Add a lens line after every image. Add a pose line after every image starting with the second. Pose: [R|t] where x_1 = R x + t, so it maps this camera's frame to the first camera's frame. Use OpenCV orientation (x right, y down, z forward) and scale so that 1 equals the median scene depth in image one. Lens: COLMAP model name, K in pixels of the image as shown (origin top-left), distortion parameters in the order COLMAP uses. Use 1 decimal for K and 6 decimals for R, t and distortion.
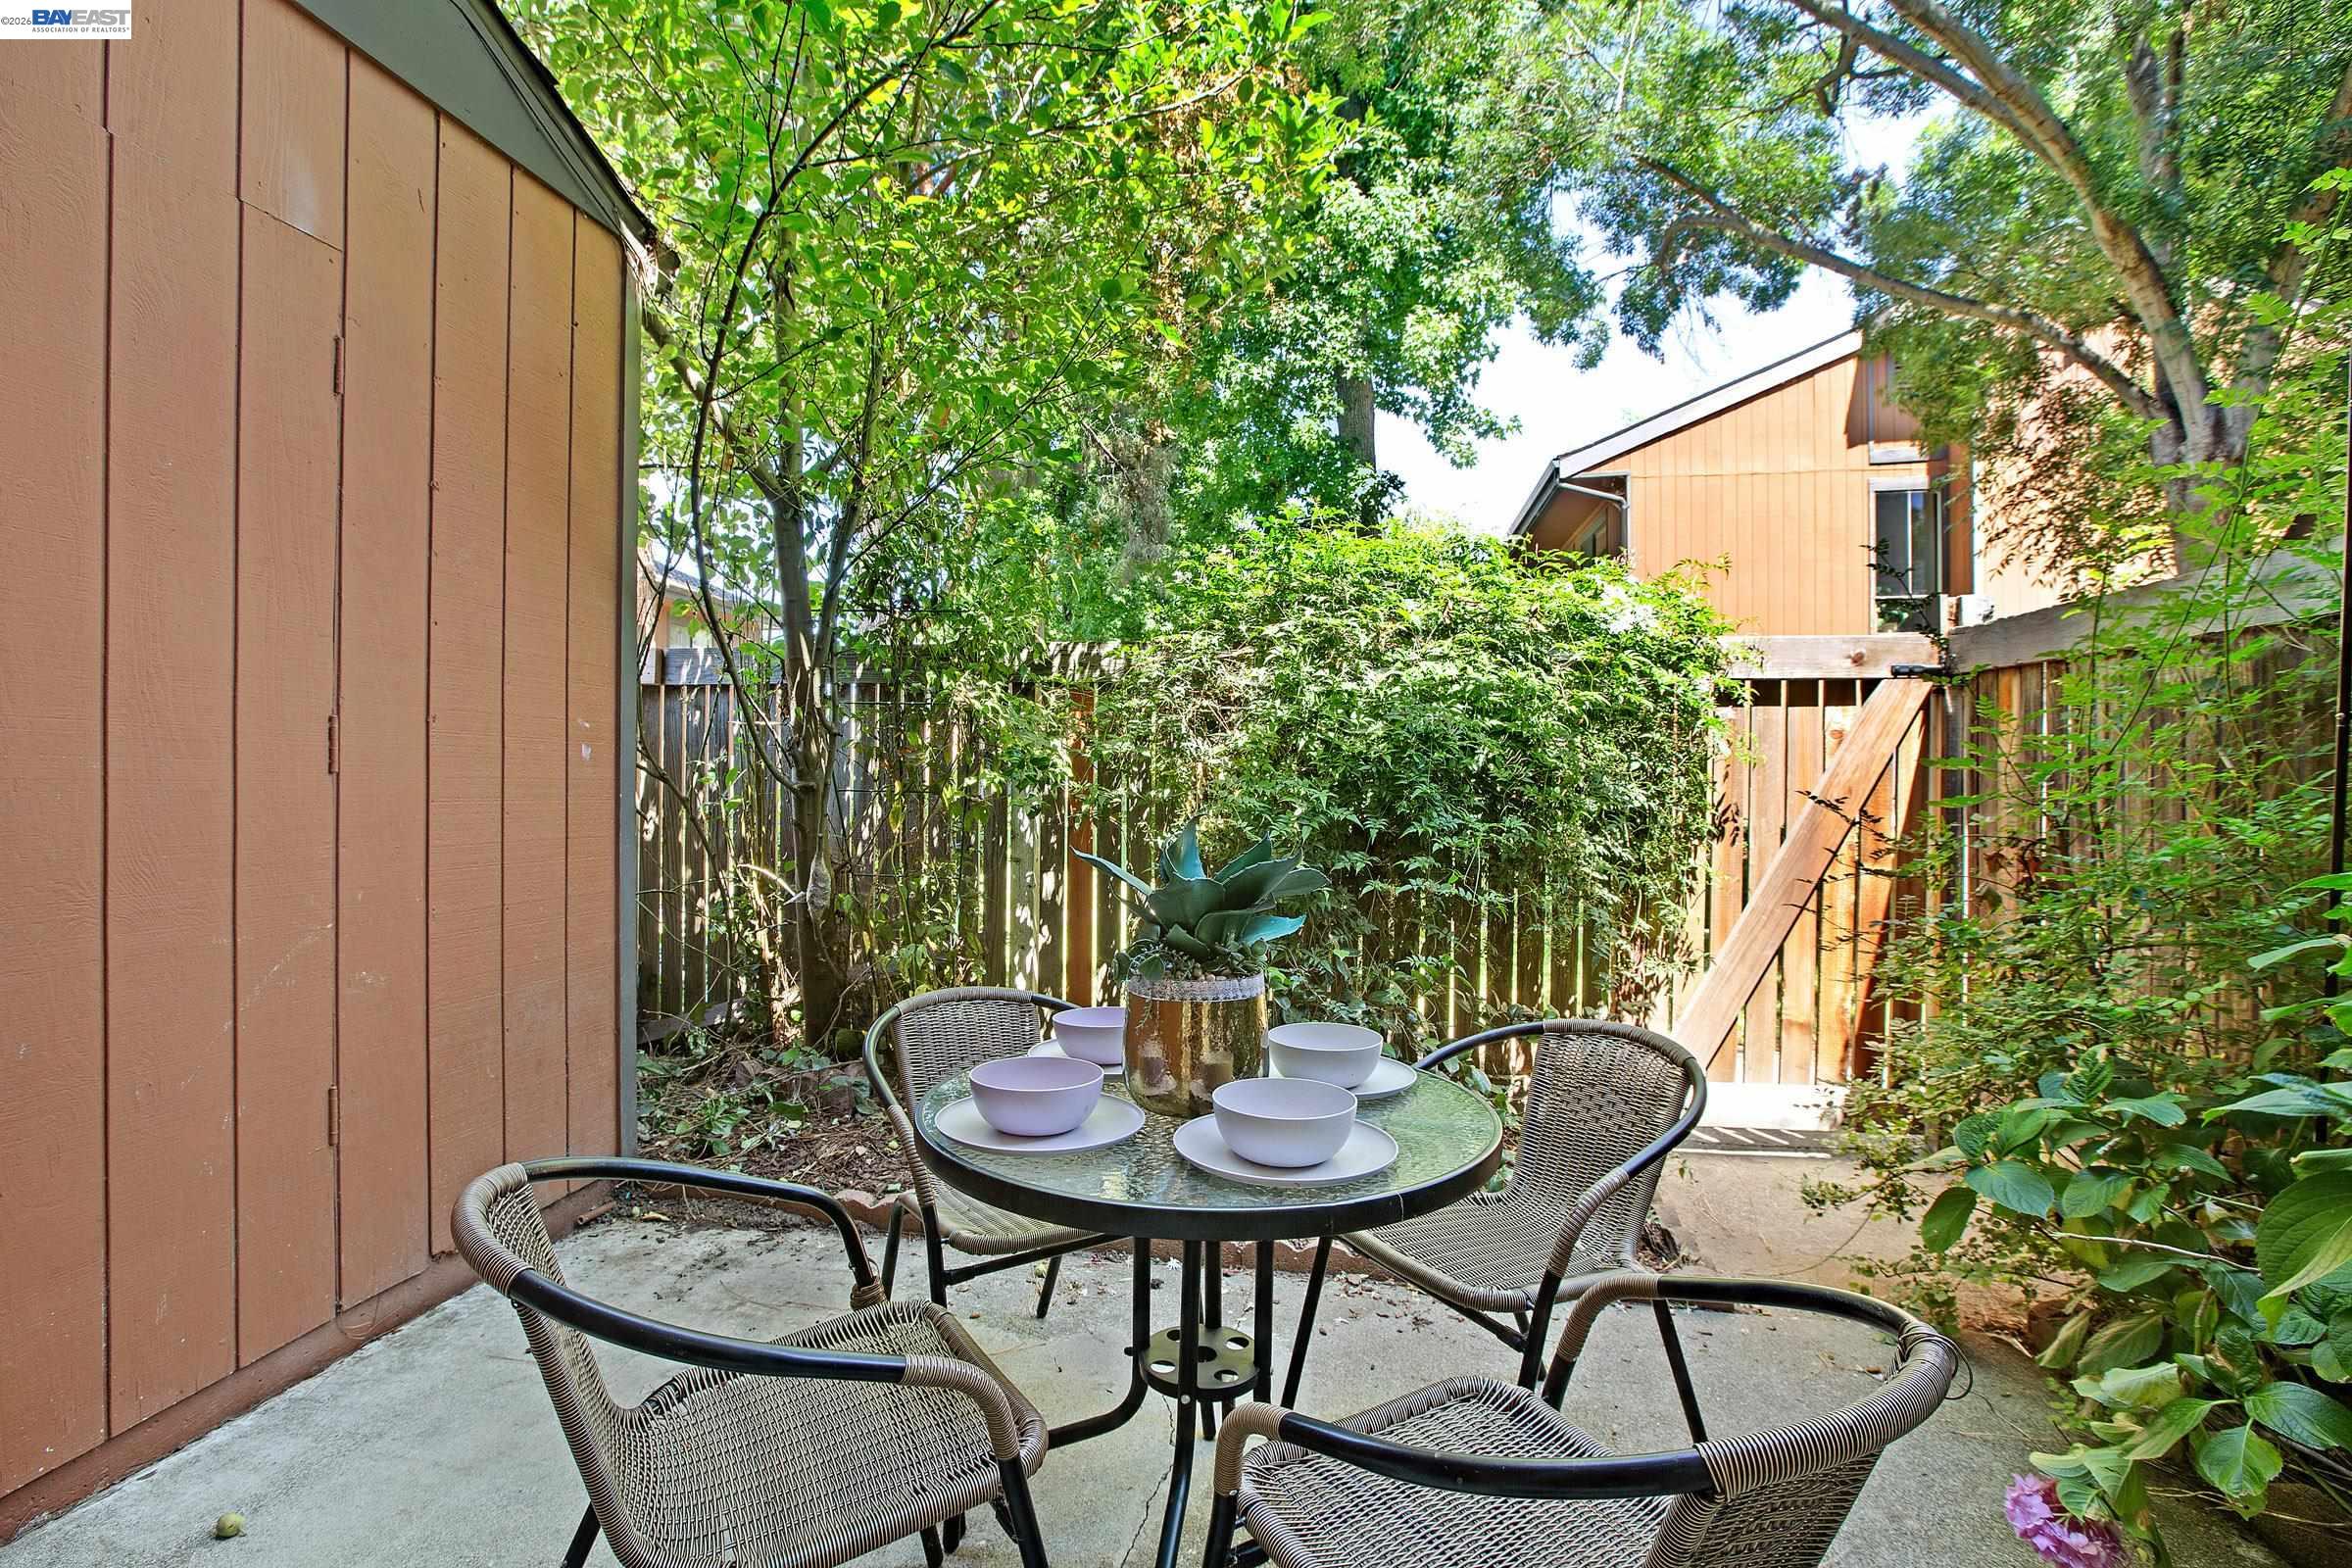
lens RADIAL K [[1069.8, 0, 1166.5], [0, 1069.8, 763.6], [0, 0, 1]] dist [-0.033197, 0.003607]
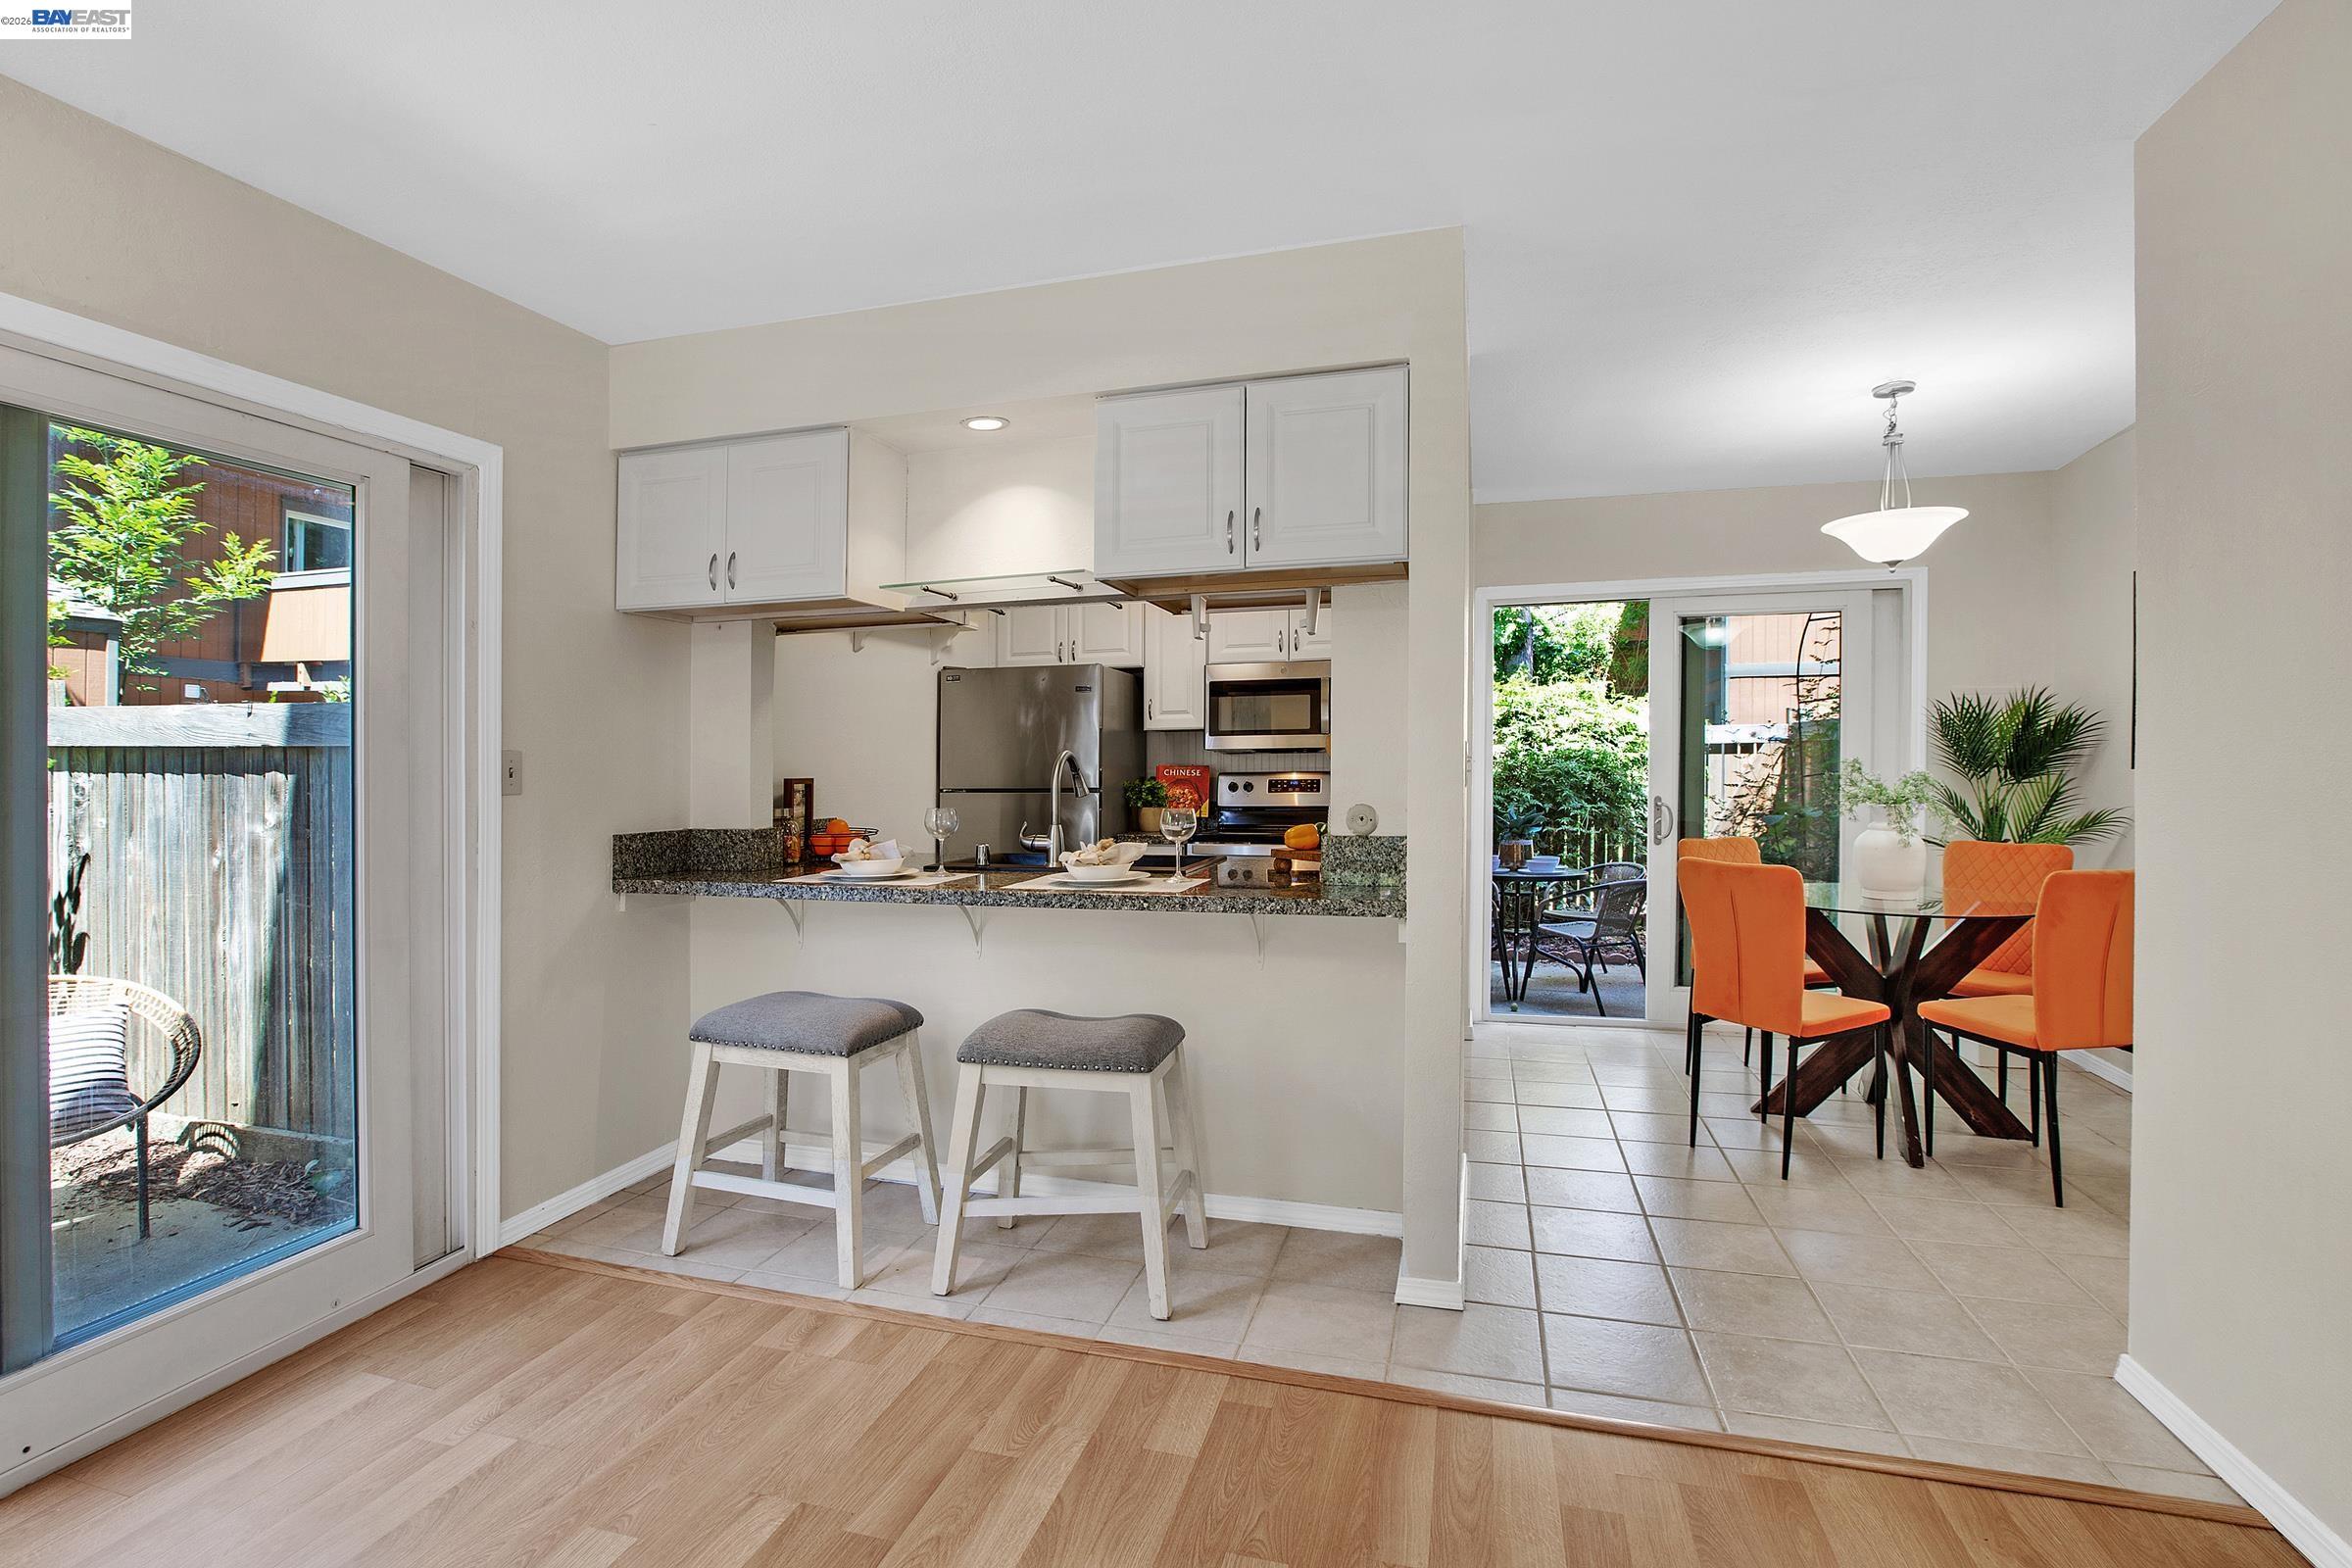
lens RADIAL K [[1069.8, 0, 1172.9], [0, 1069.8, 788.4], [0, 0, 1]] dist [-0.033197, 0.003607]
pose [[0.993696, -0.011569, -0.111511, -0.422206], [0.016120, 0.999070, 0.039993, -0.103217], [0.110945, -0.041538, 0.992958, -1.679151]]
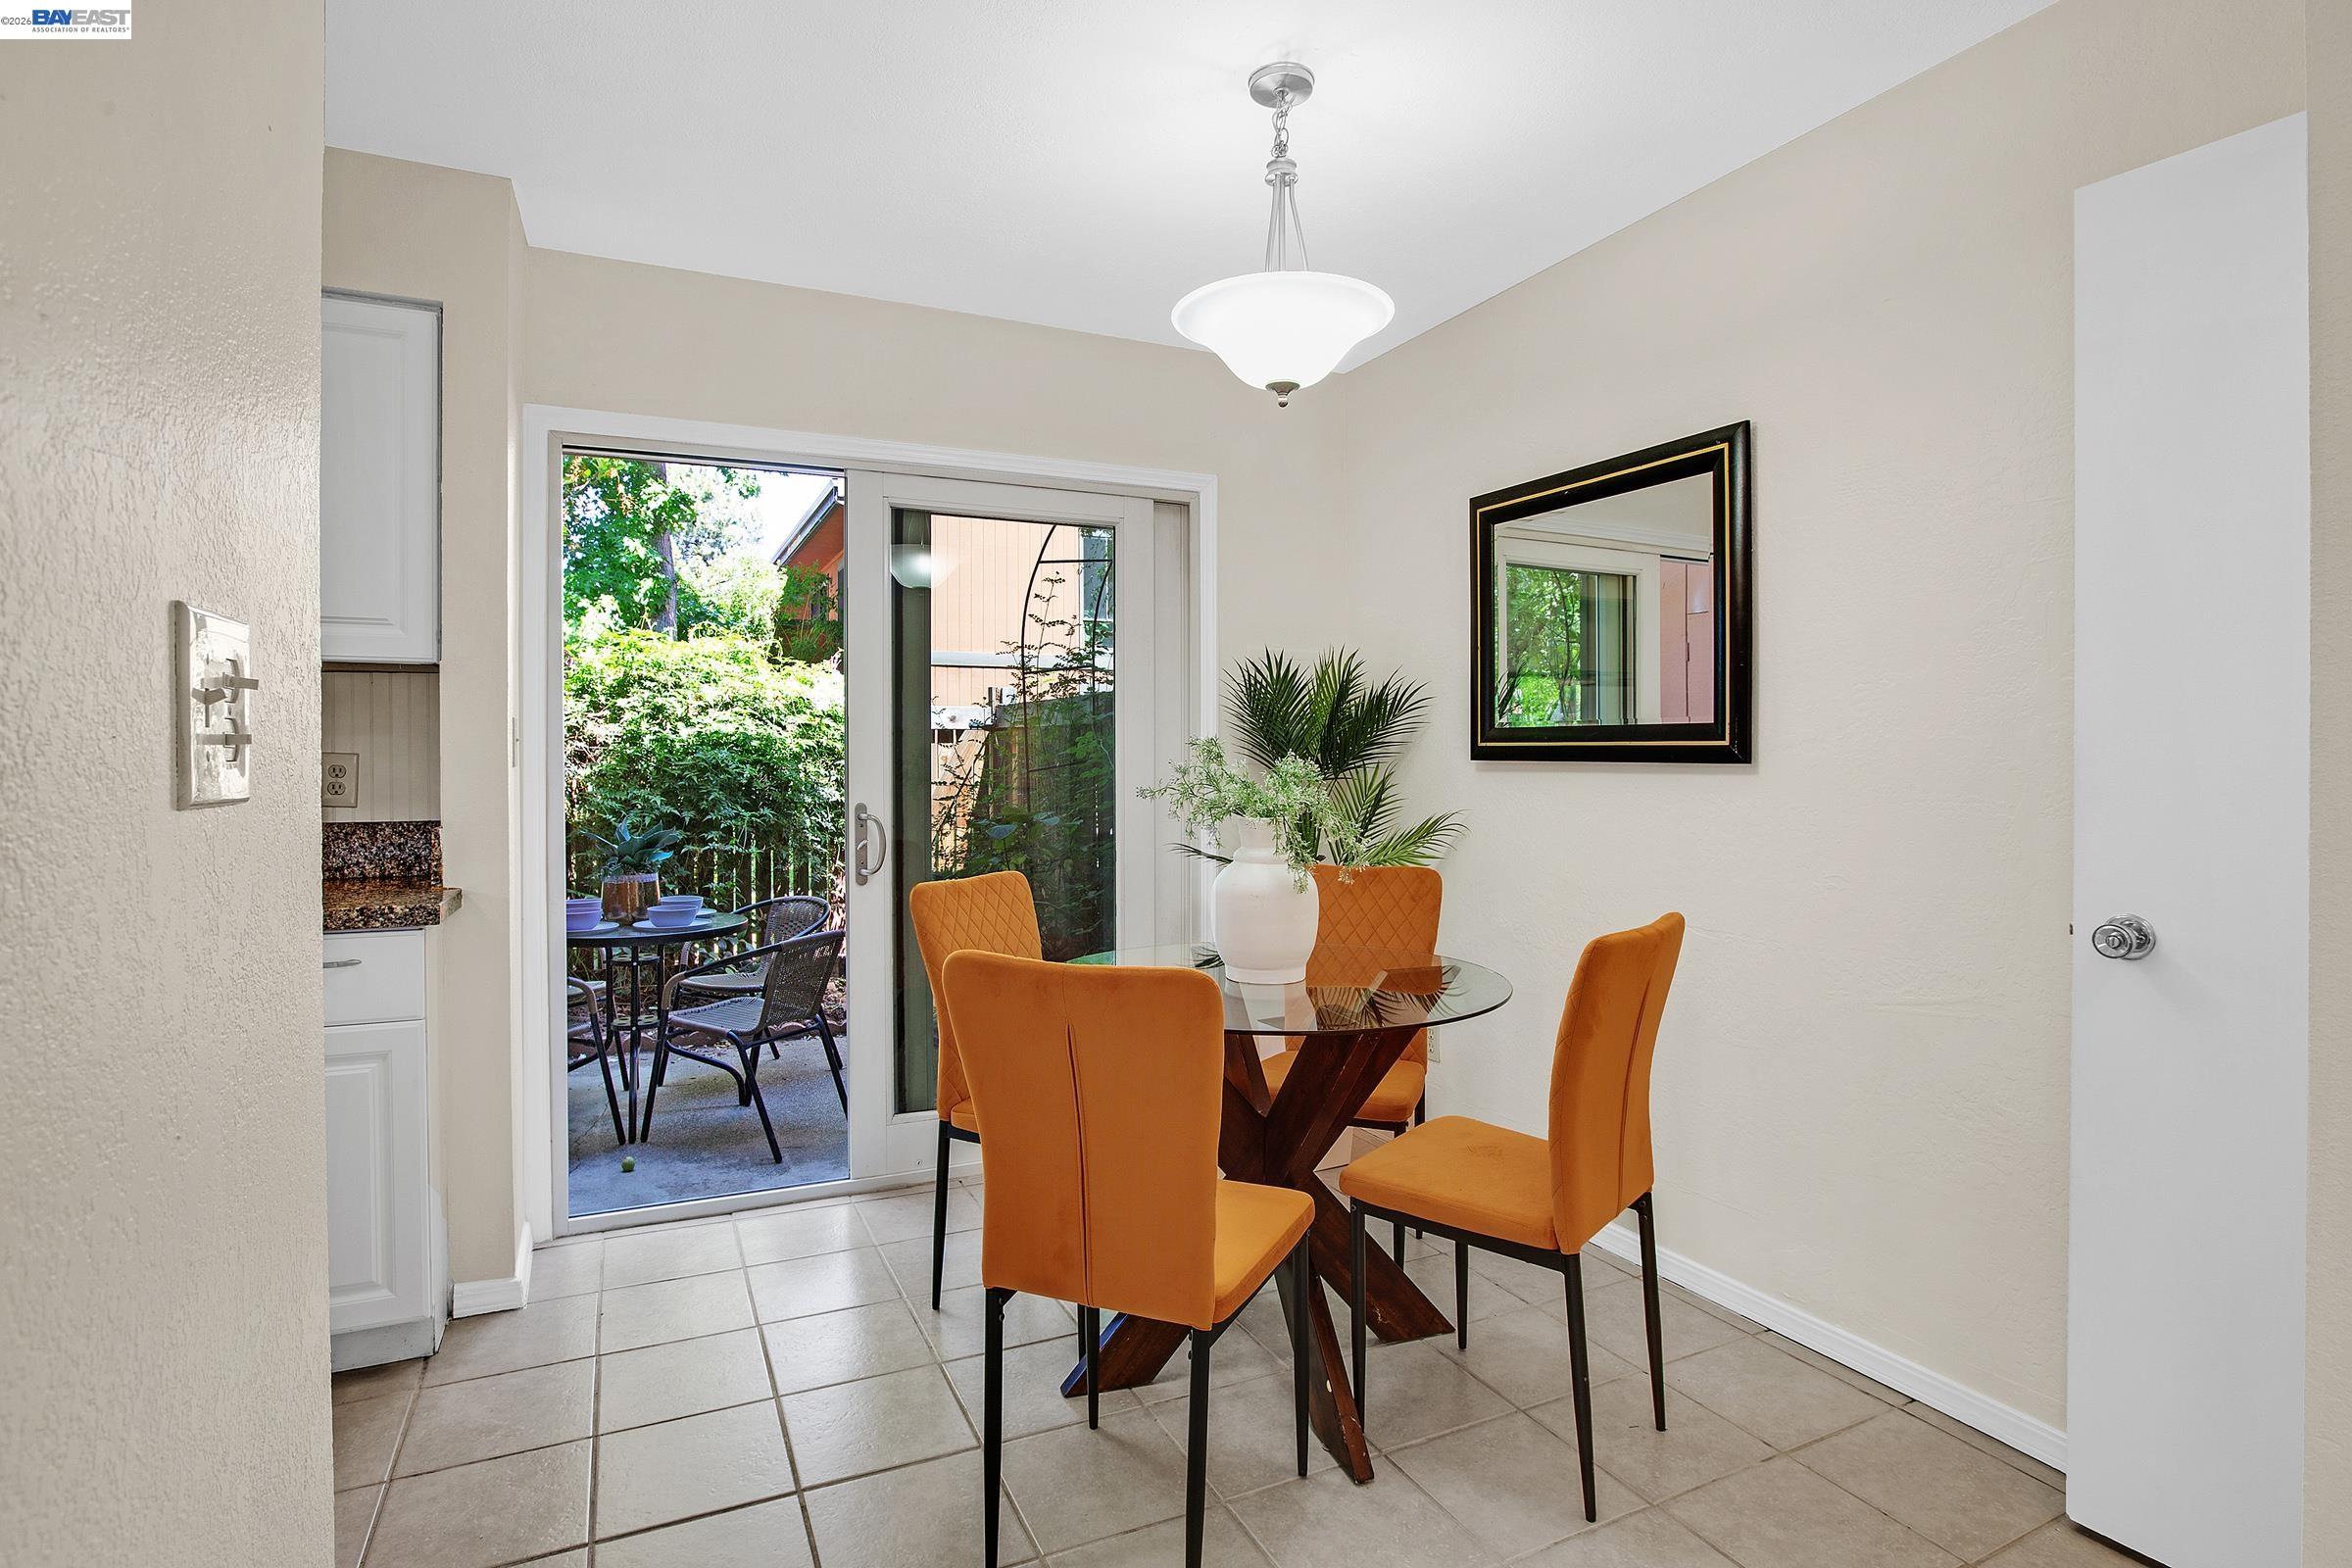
lens RADIAL K [[1182.3, 0, 1163.8], [0, 1182.3, 800.6], [0, 0, 1]] dist [-0.029734, -0.000245]
pose [[0.825185, -0.026626, 0.564235, -0.255777], [-0.006098, 0.998410, 0.056033, -0.080421], [-0.564830, -0.049679, 0.823711, -1.063183]]
